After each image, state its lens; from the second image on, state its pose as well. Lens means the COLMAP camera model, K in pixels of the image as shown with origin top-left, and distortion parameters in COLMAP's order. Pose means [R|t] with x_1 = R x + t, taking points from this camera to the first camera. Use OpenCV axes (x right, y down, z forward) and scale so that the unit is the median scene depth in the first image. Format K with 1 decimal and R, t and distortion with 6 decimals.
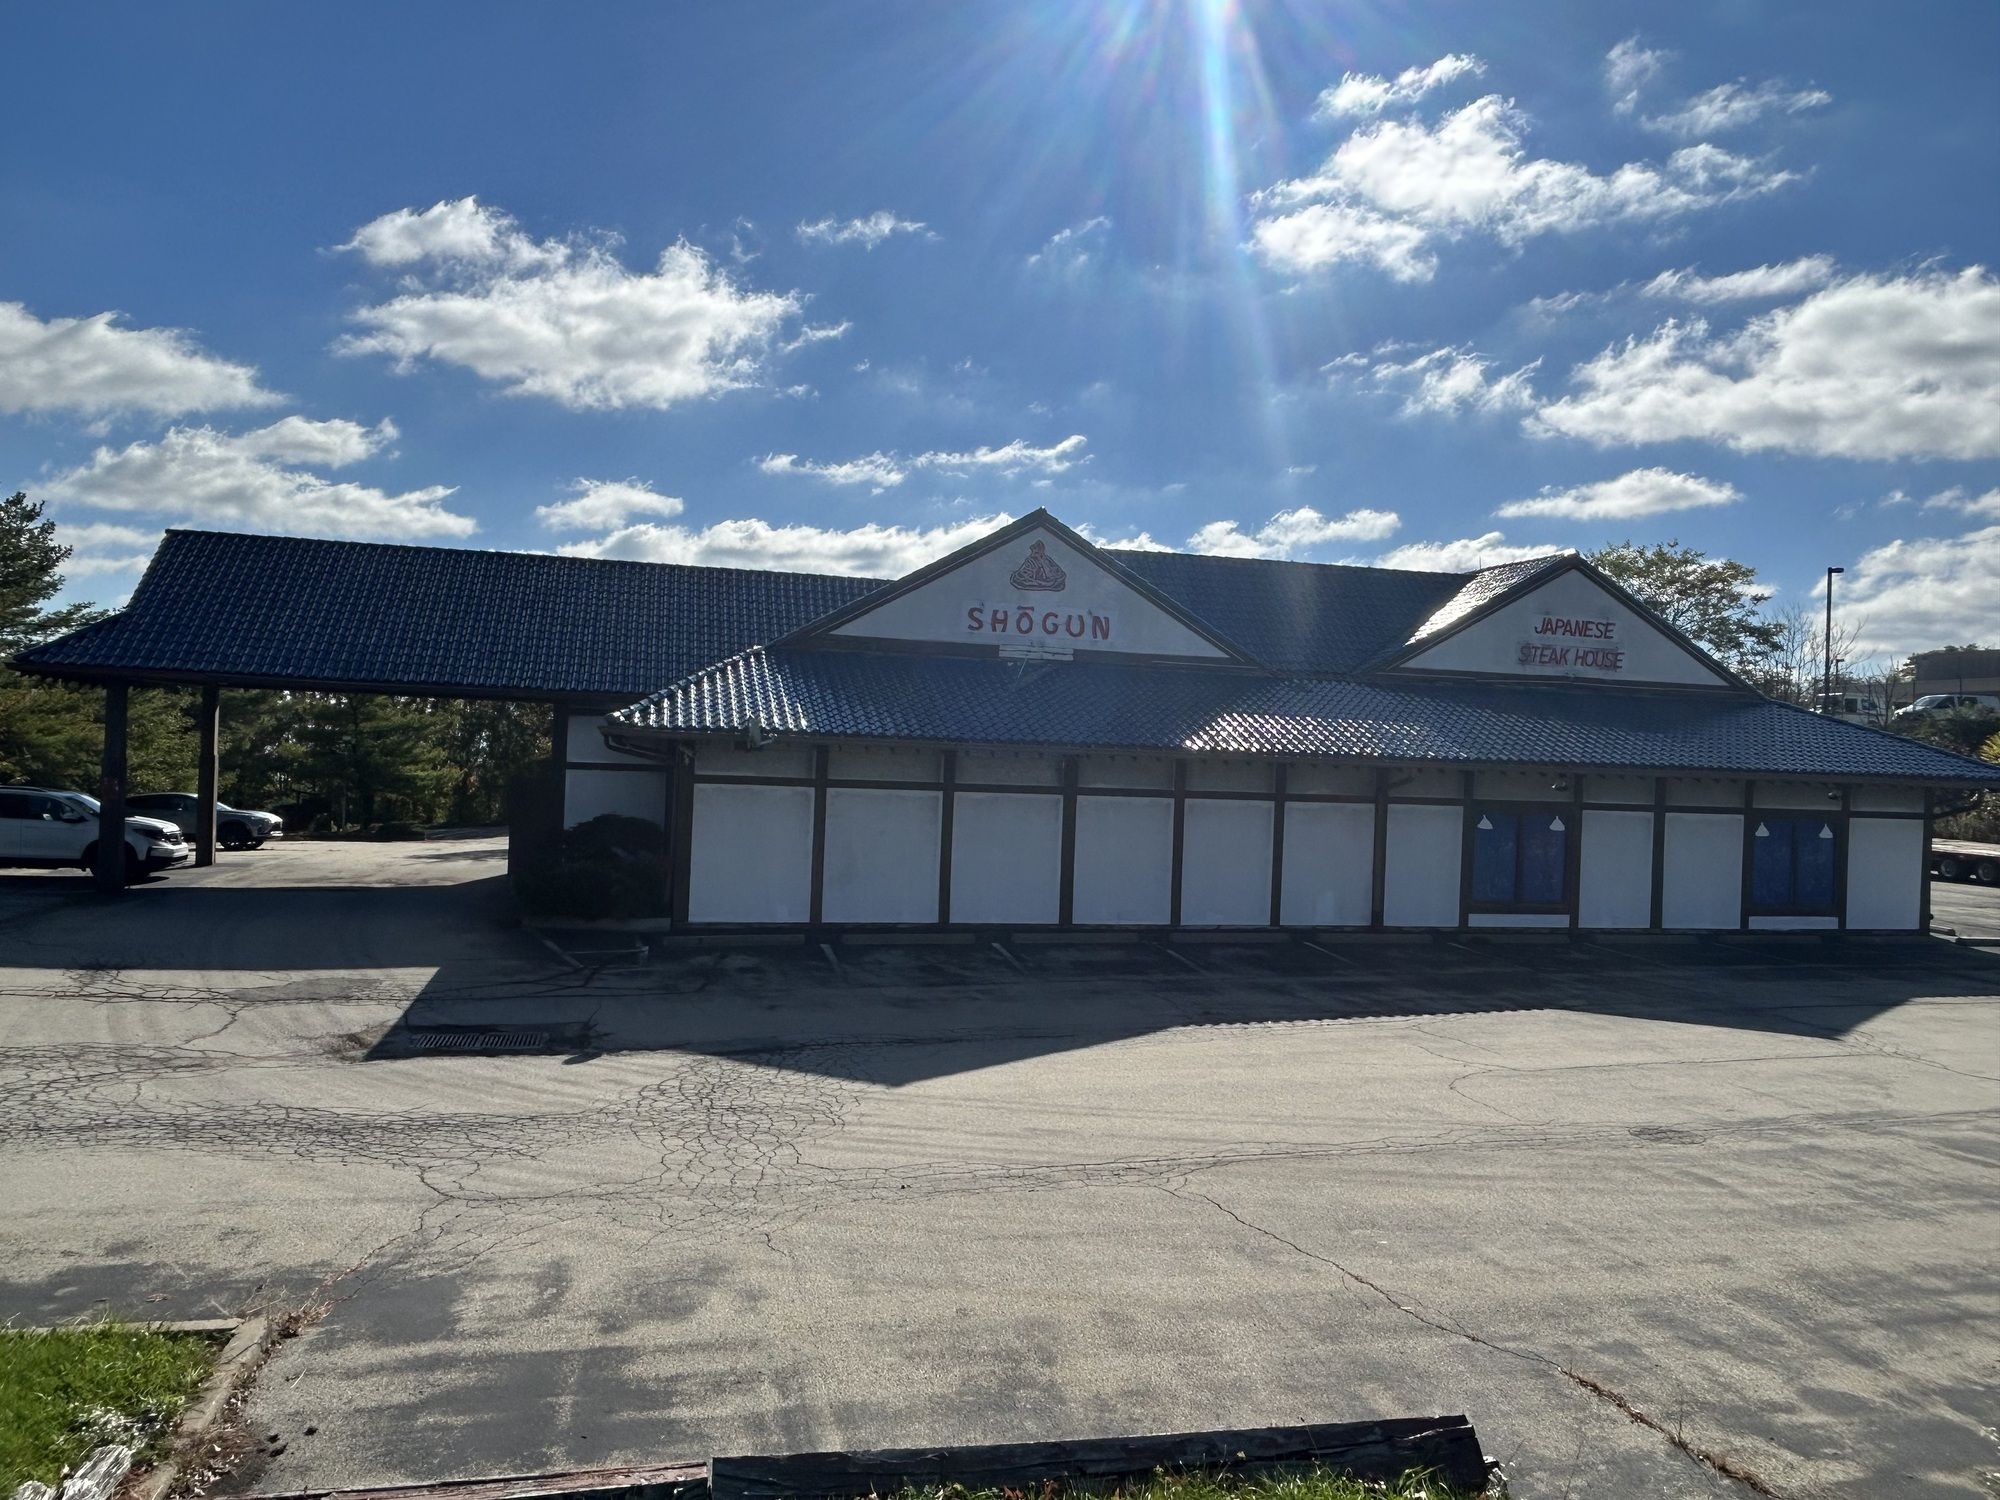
lens RADIAL K [[1484.8, 0, 996.9], [0, 1484.8, 747.7], [0, 0, 1]] dist [-0.006381, -0.002046]
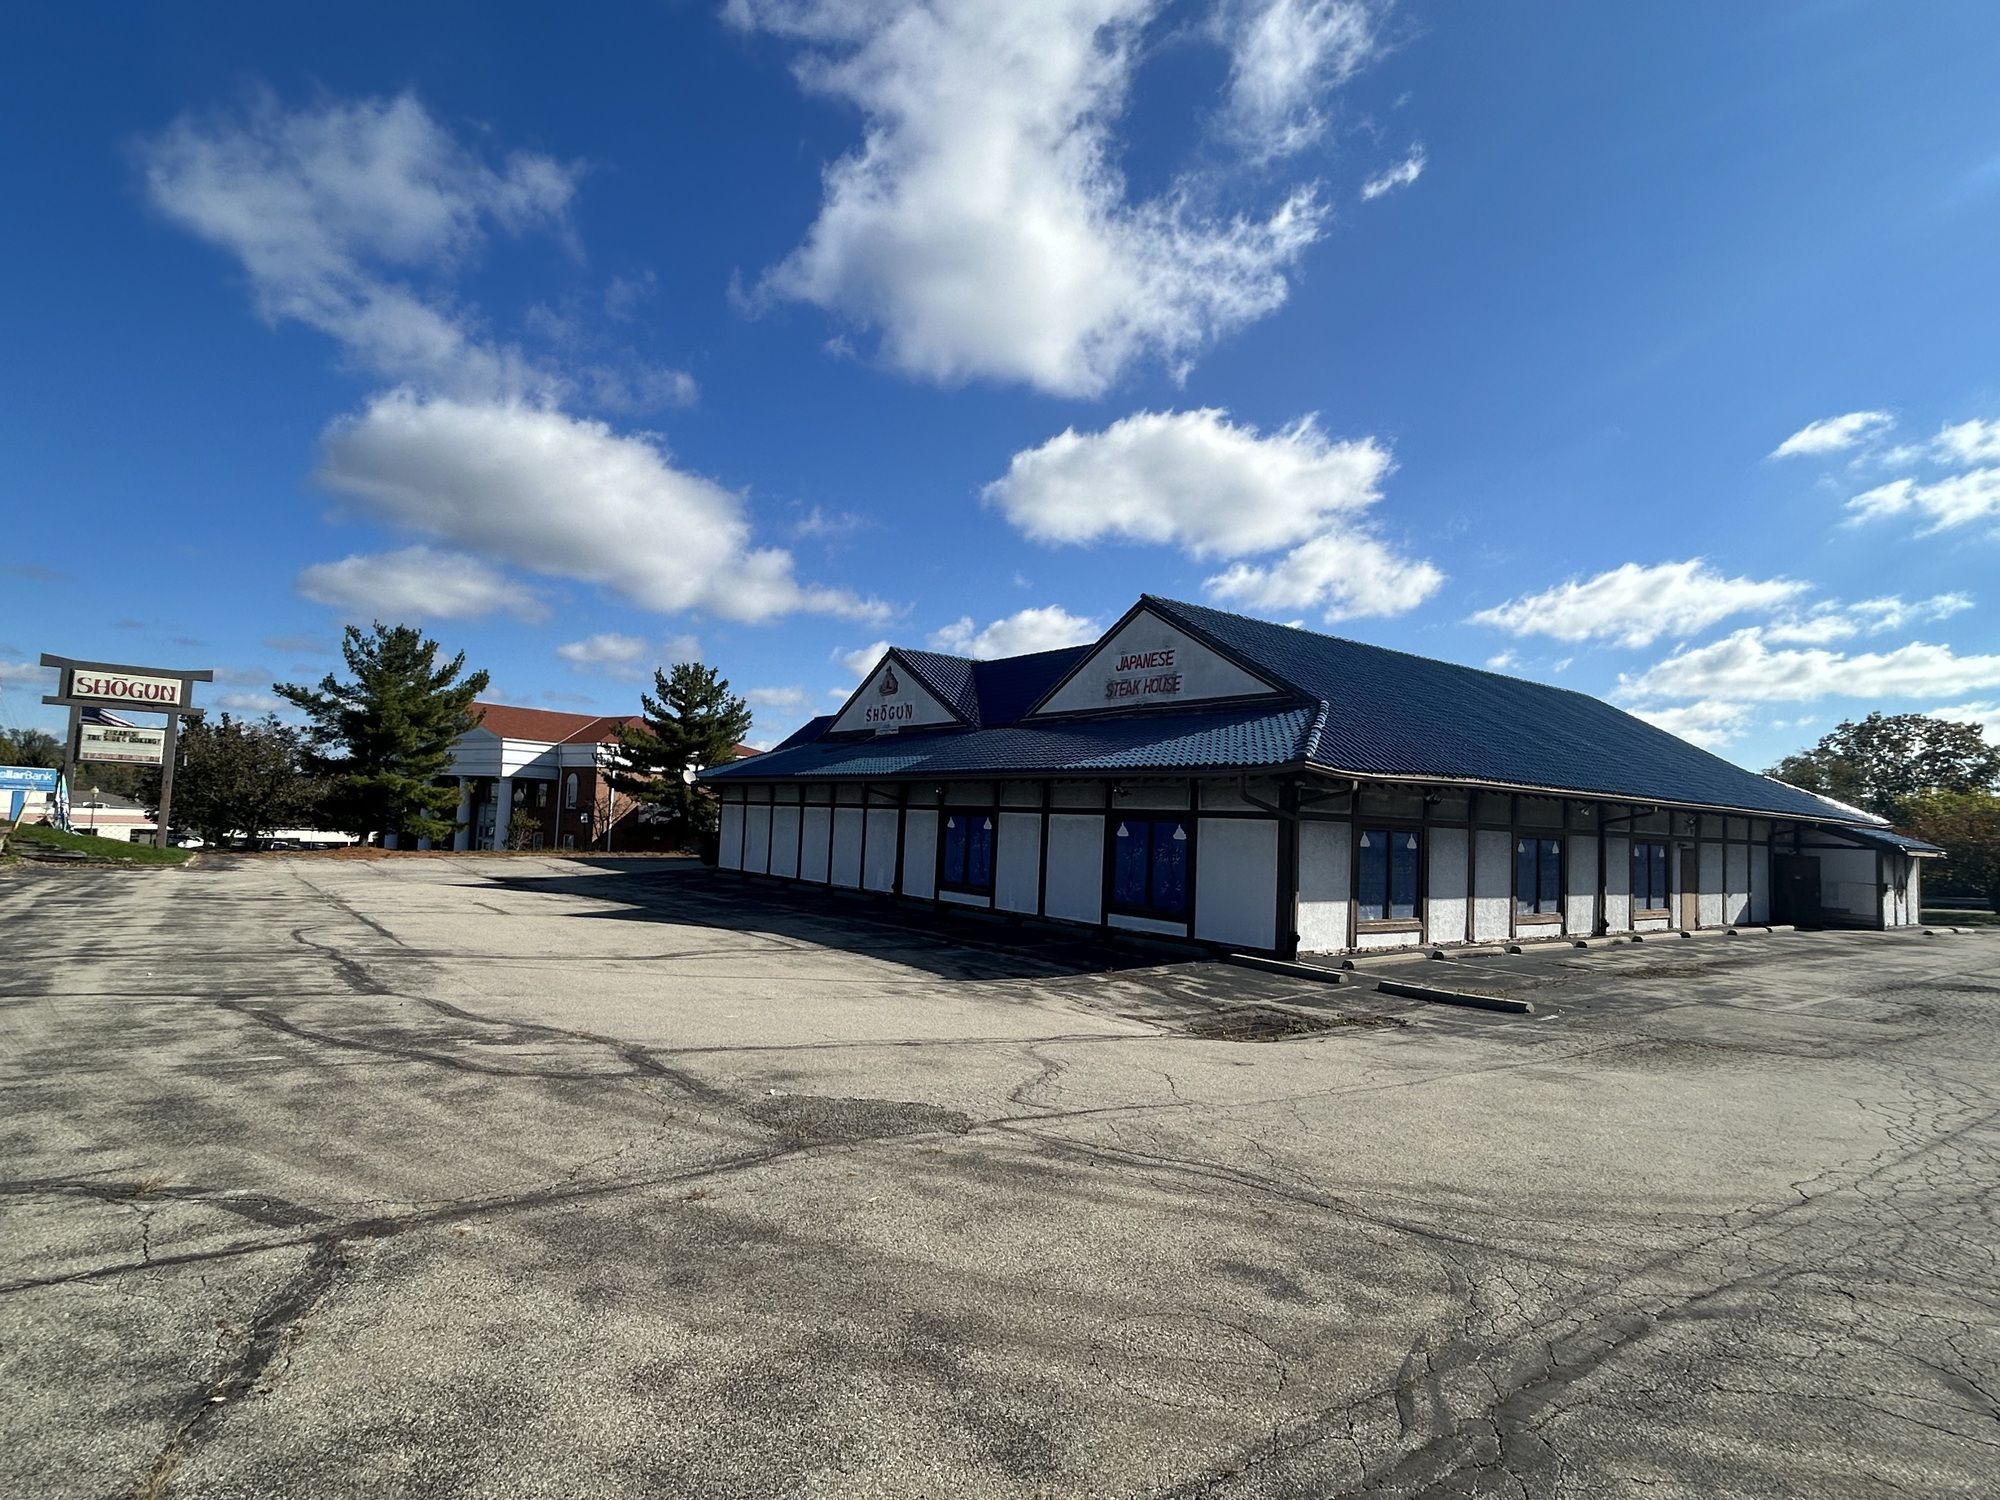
lens RADIAL K [[1029.6, 0, 989.6], [0, 1029.6, 746.5], [0, 0, 1]] dist [0.002127, -0.022518]
pose [[0.397534, -0.087379, -0.913418, 1.155823], [-0.022075, 0.994257, -0.104719, 0.075804], [0.917322, 0.061793, 0.393322, 0.641477]]
